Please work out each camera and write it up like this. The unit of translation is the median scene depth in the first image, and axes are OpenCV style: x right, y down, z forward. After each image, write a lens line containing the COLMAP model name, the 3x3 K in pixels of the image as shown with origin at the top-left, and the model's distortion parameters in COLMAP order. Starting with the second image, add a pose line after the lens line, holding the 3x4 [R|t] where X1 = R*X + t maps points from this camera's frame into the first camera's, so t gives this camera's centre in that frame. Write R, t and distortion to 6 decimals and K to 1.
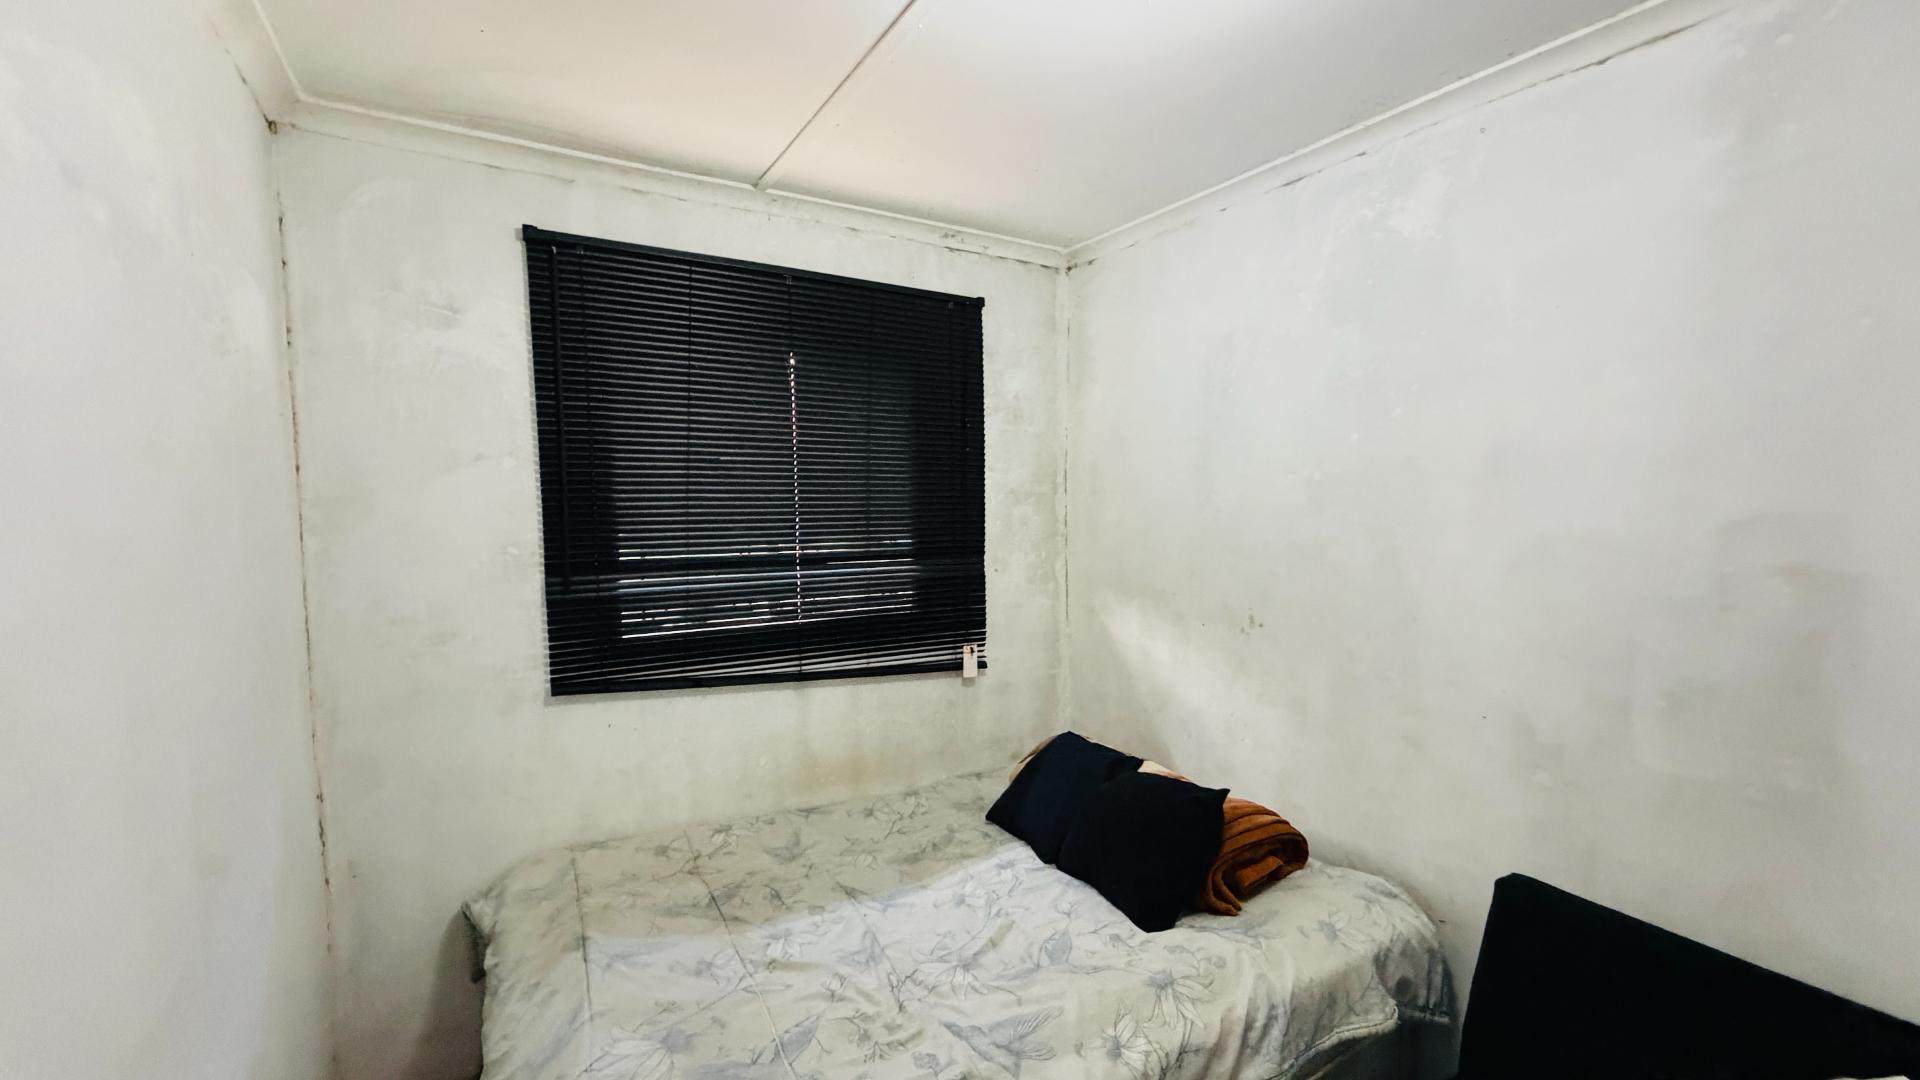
lens RADIAL K [[763.6, 0, 958.4], [0, 763.6, 540.2], [0, 0, 1]] dist [-0.001415, 0.000106]
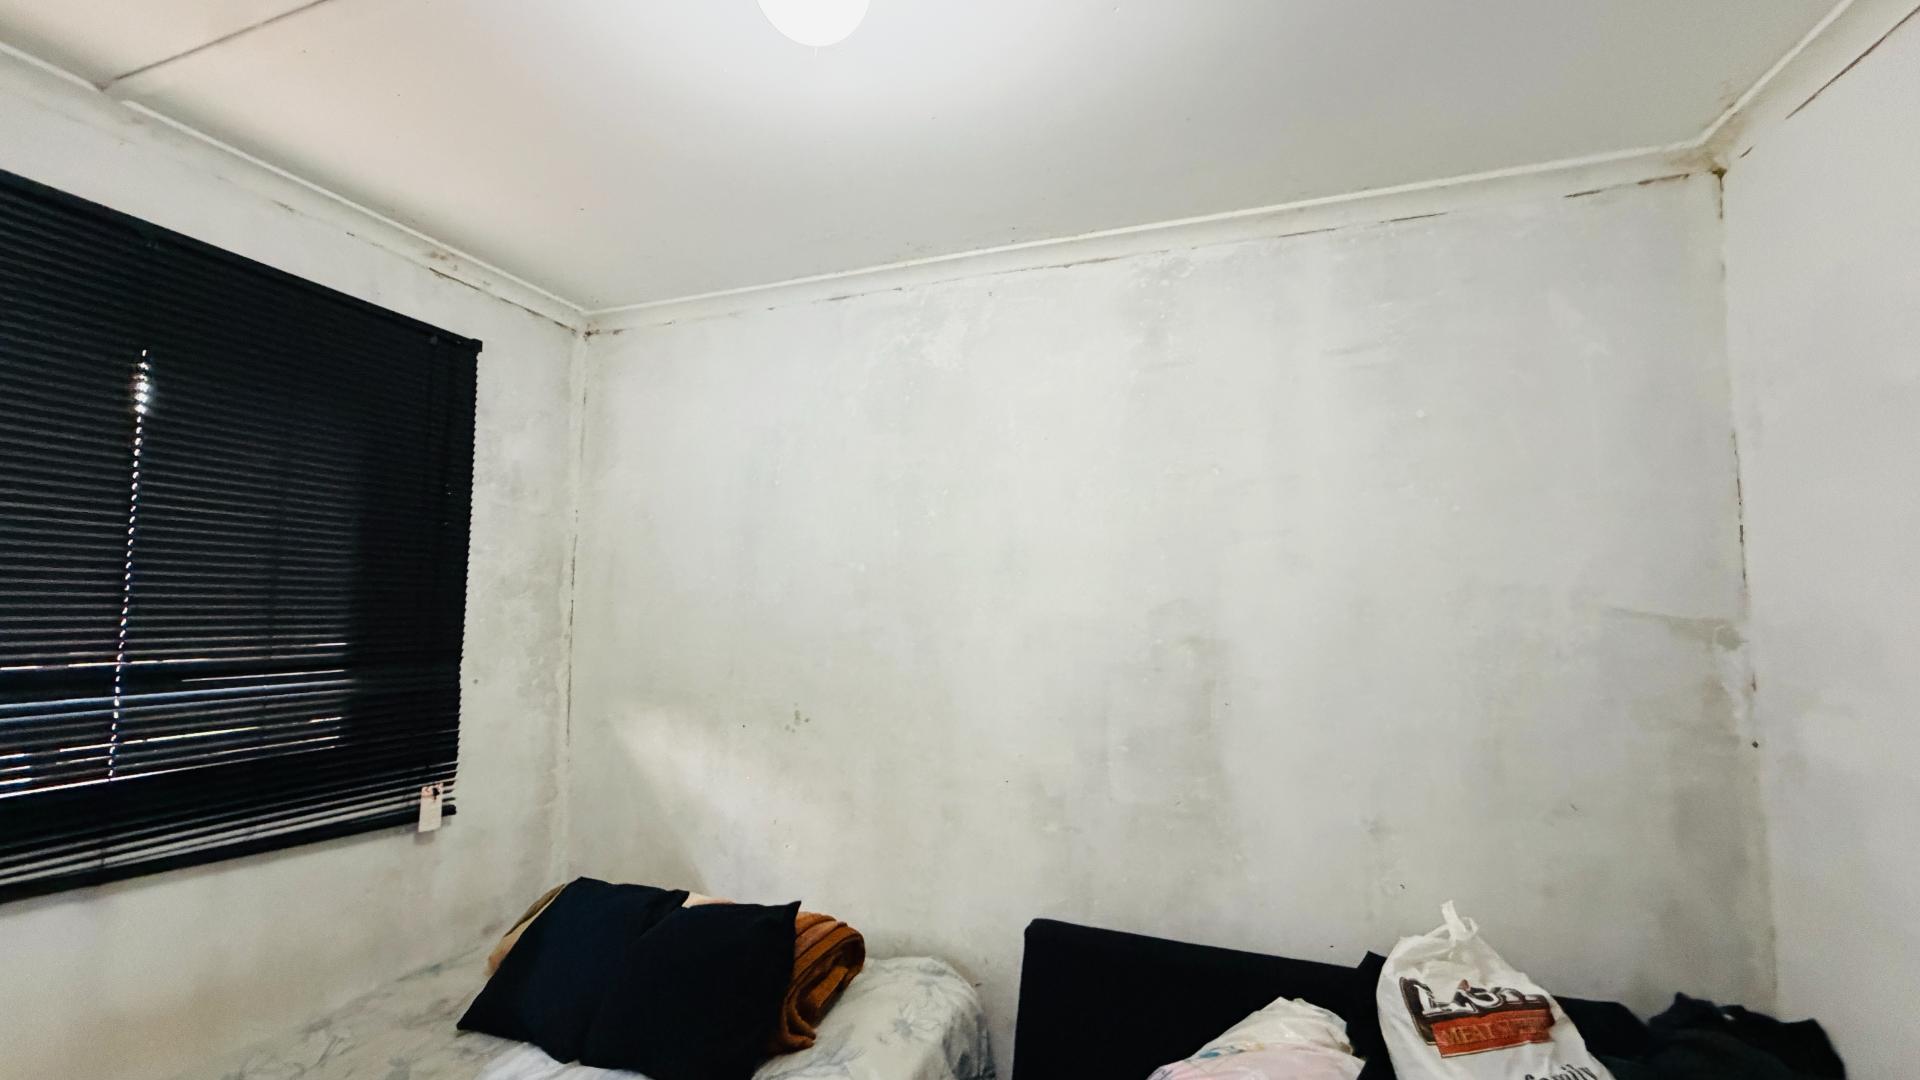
lens RADIAL K [[763.6, 0, 958.4], [0, 763.6, 540.2], [0, 0, 1]] dist [-0.001415, 0.000106]
pose [[0.775266, 0.063174, 0.628468, -0.075773], [0.029492, 0.990280, -0.135924, 0.019441], [-0.630946, 0.123912, 0.765867, 0.089354]]
